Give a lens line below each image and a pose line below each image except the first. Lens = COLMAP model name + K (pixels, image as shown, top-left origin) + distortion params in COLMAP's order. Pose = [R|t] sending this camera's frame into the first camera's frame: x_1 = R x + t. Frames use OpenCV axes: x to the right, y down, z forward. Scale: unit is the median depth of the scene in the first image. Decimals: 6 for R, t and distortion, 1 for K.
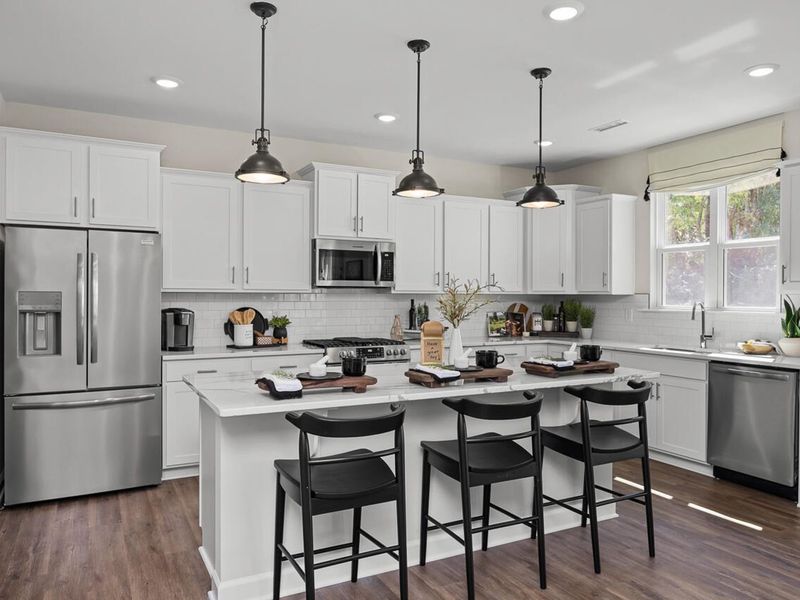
lens RADIAL K [[630.0, 0, 399.9], [0, 630.0, 277.2], [0, 0, 1]] dist [-0.006278, -0.001040]
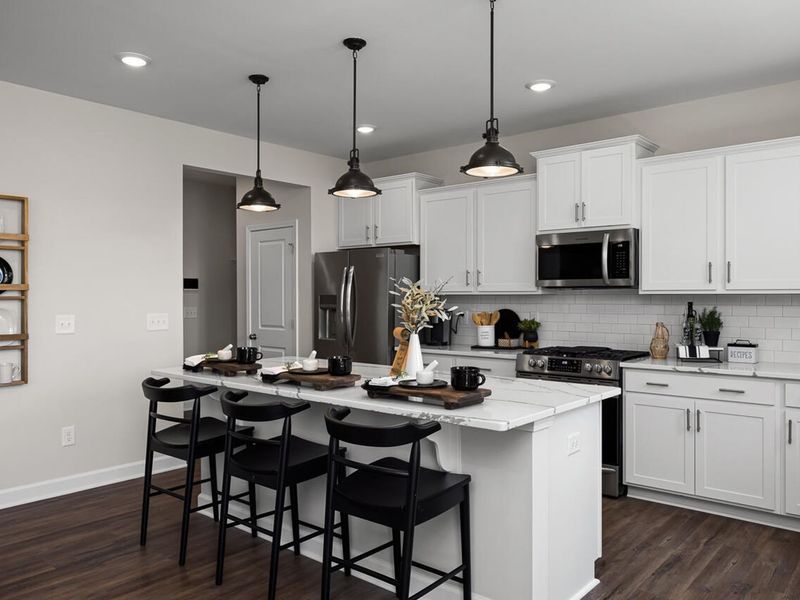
lens RADIAL K [[662.1, 0, 400.0], [0, 662.1, 300.0], [0, 0, 1]] dist [0.082578, 0.000091]
pose [[0.412947, 0.007574, -0.910723, 0.653496], [0.025211, 0.999487, 0.019744, 0.010145], [0.910406, -0.031114, 0.412544, 0.432705]]
